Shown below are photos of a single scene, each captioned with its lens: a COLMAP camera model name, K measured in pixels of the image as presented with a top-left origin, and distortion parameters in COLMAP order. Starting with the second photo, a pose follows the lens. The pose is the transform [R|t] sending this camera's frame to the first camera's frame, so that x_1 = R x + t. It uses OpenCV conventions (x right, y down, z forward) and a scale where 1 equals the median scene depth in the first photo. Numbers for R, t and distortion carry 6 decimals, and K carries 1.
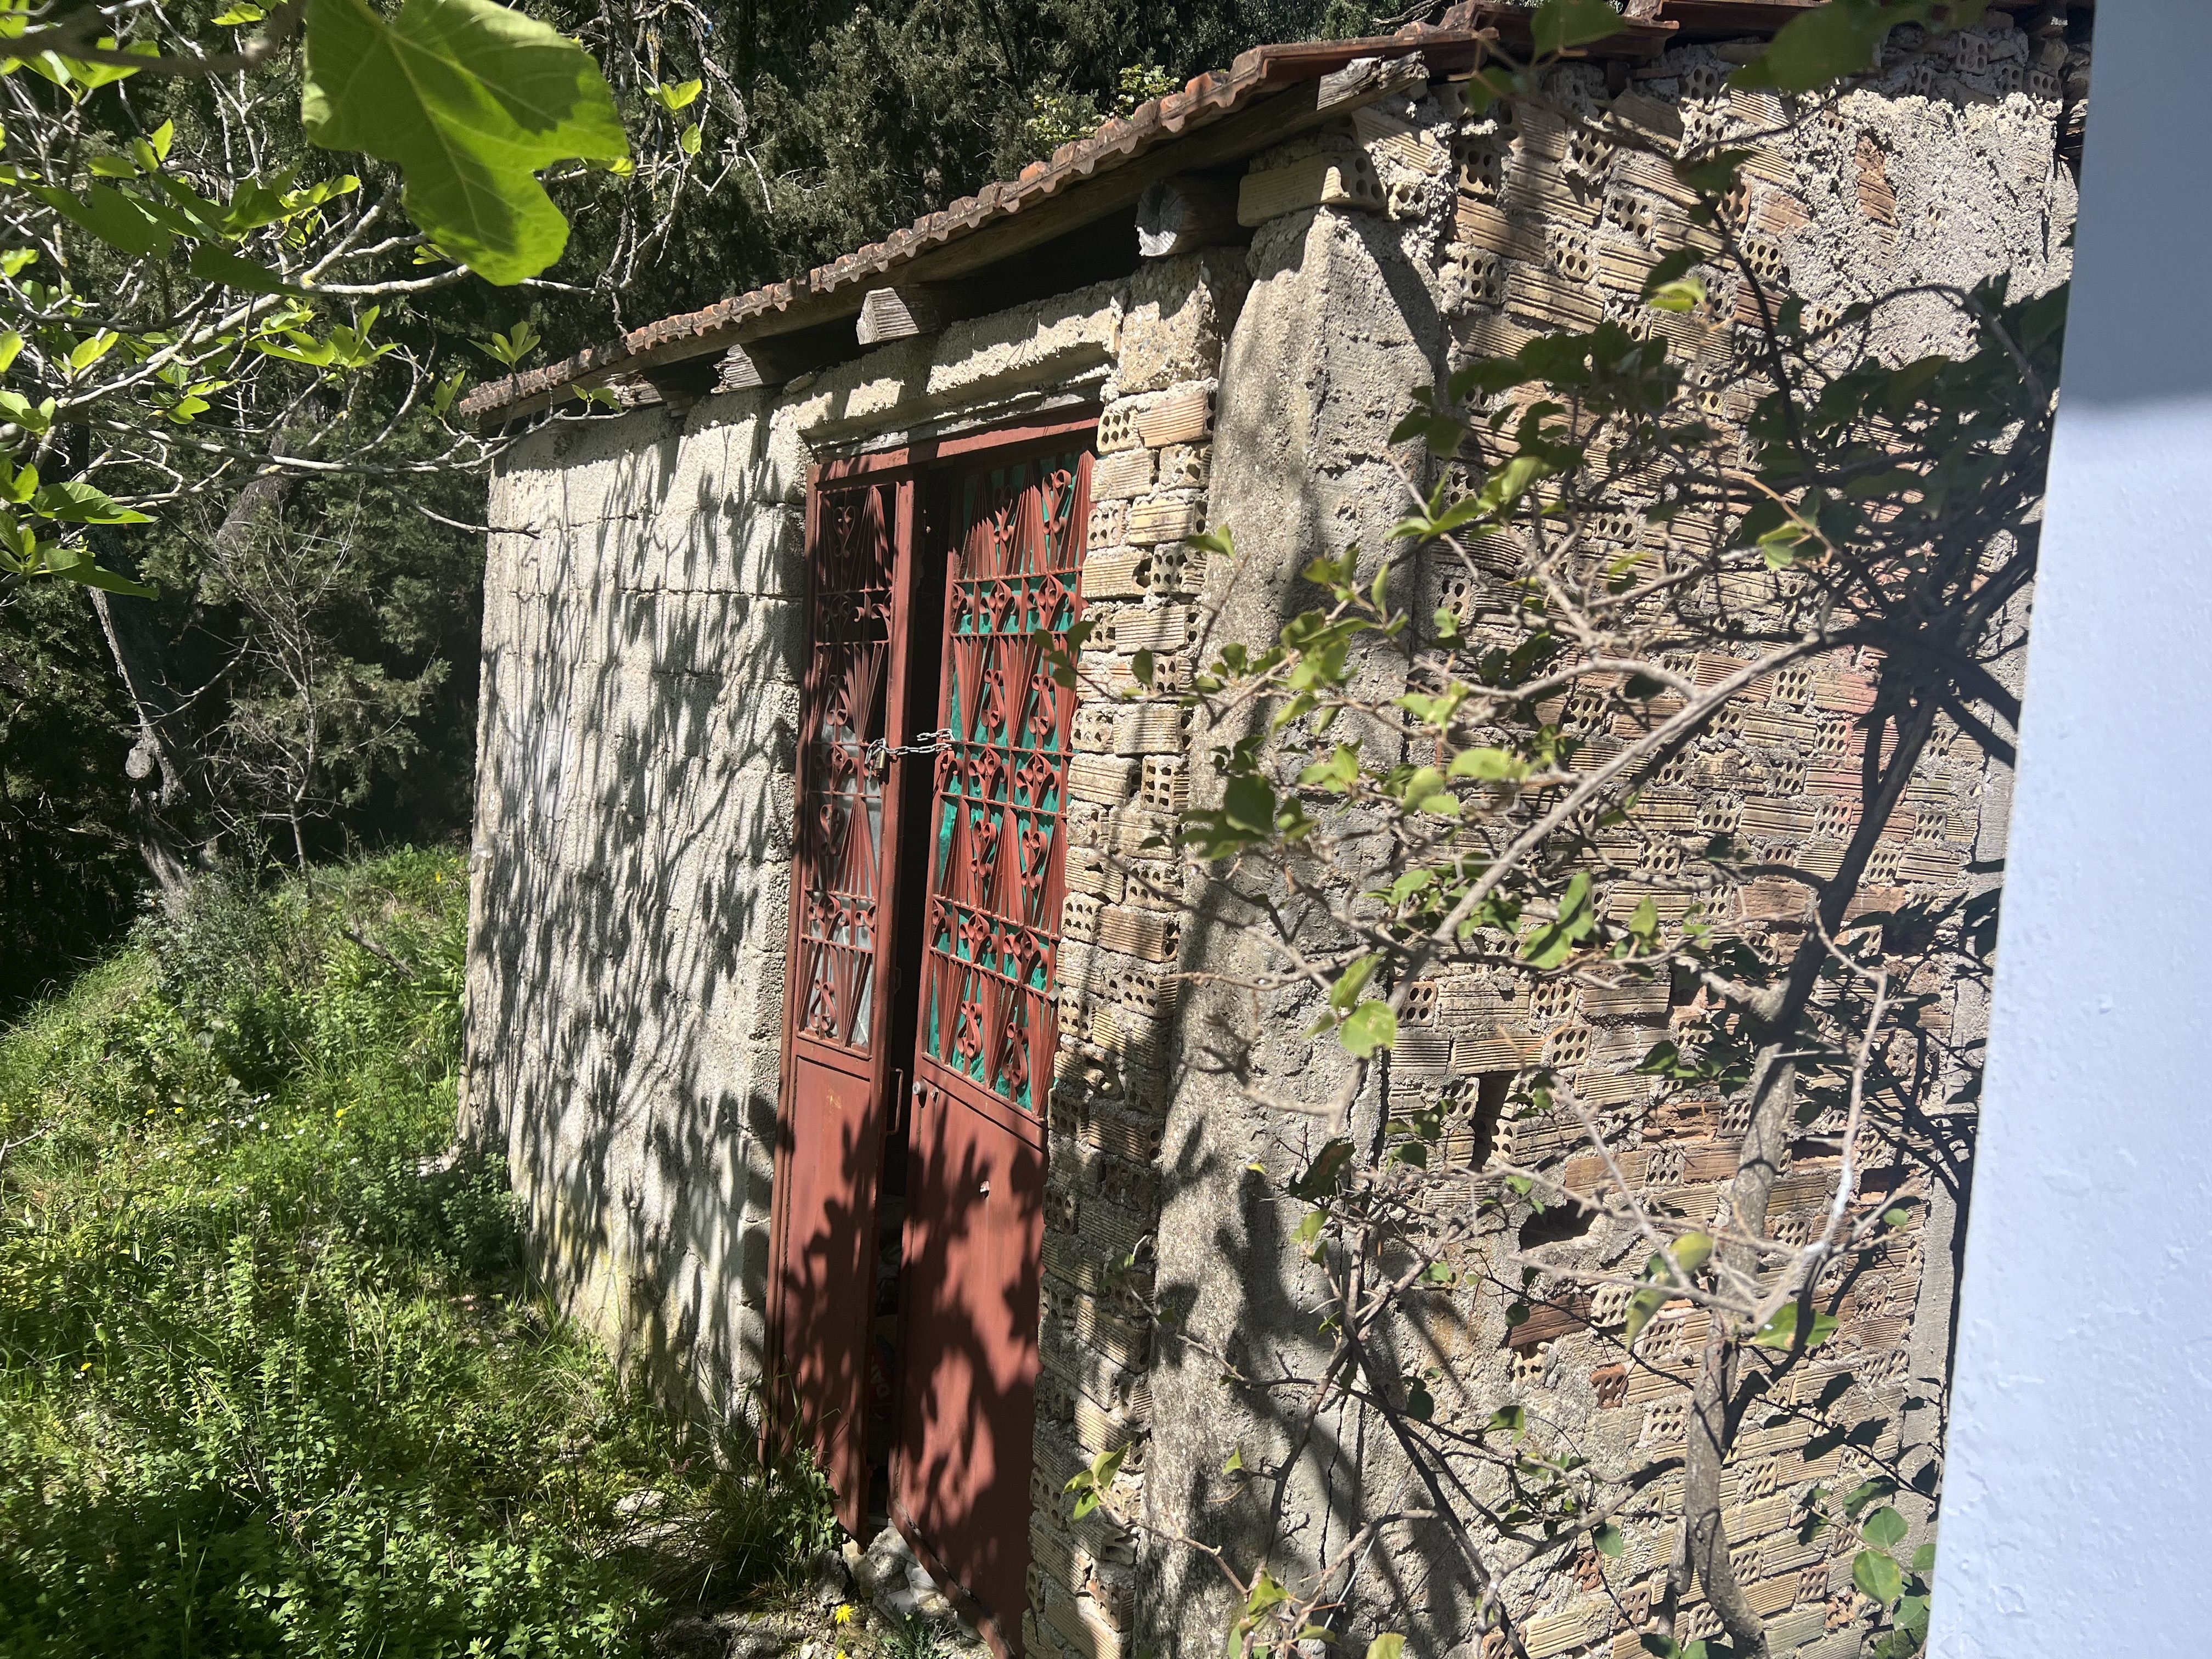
lens RADIAL K [[1674.4, 0, 1106.9], [0, 1674.4, 827.0], [0, 0, 1]] dist [0.011835, -0.003007]
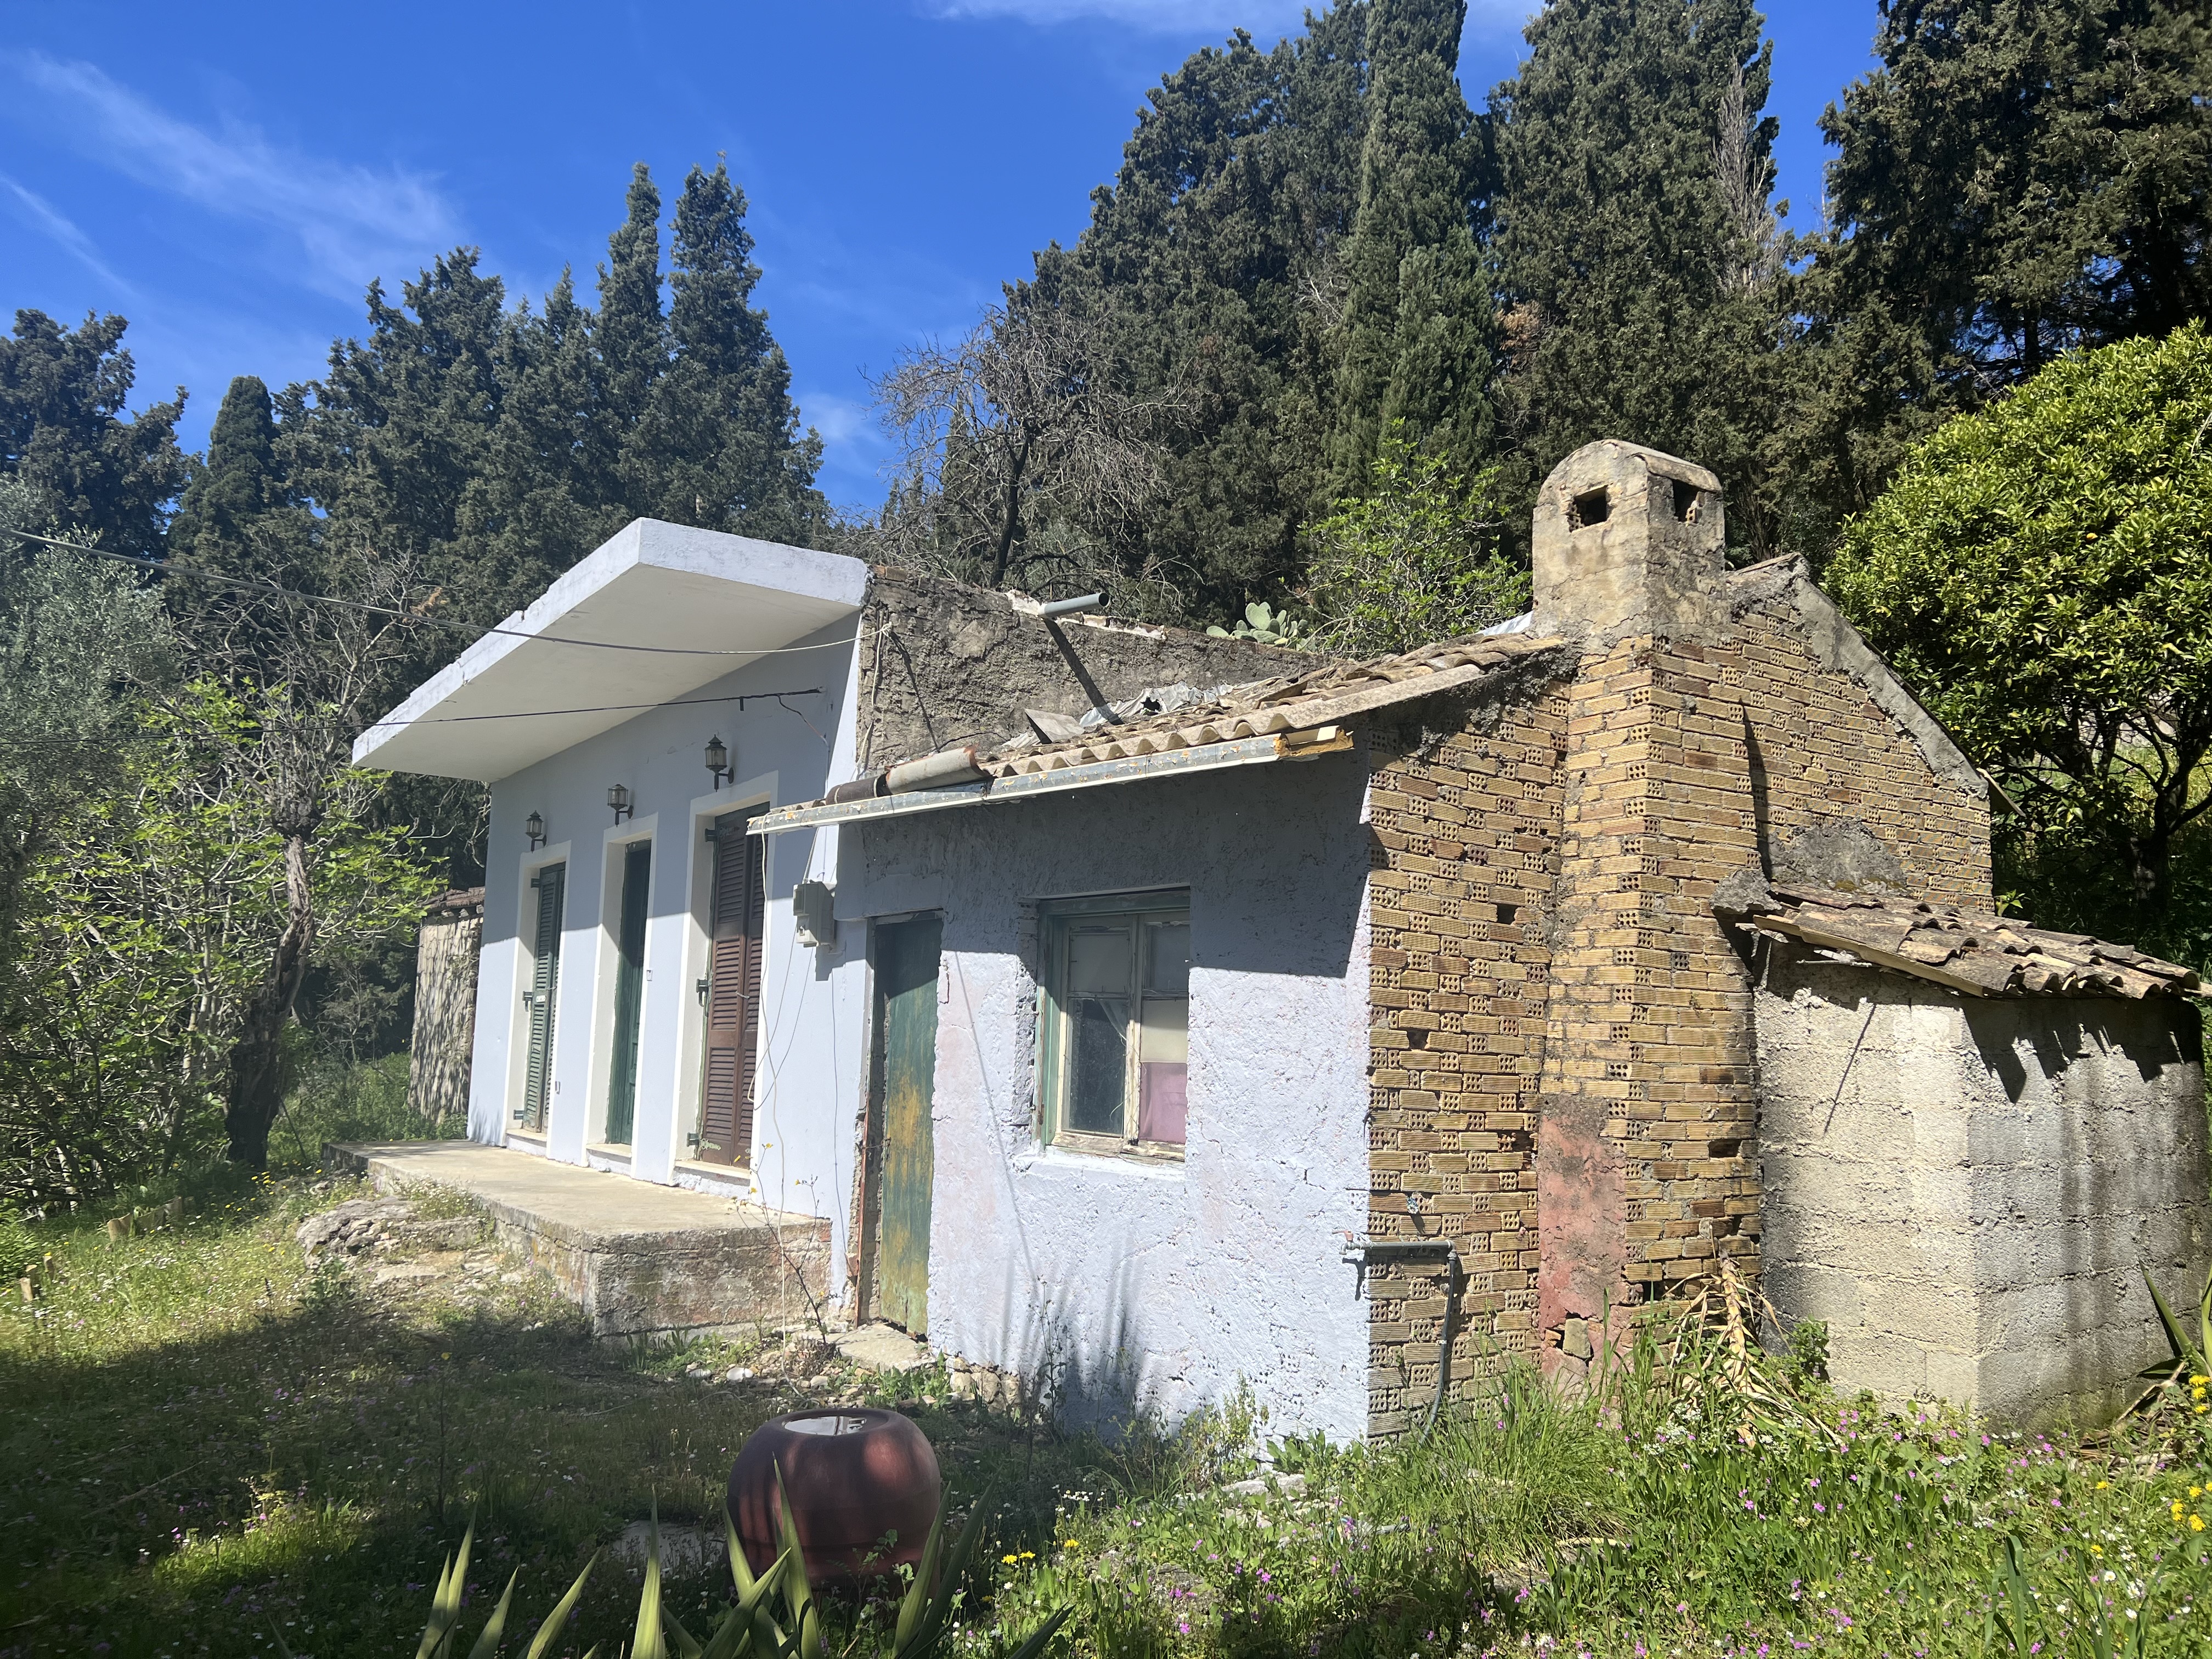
lens RADIAL K [[1674.4, 0, 1101.5], [0, 1674.4, 838.6], [0, 0, 1]] dist [0.011835, -0.003007]
pose [[0.998612, -0.049143, 0.018938, 1.097018], [0.051848, 0.980465, -0.189739, 0.390304], [-0.009244, 0.190457, 0.981652, -2.744609]]
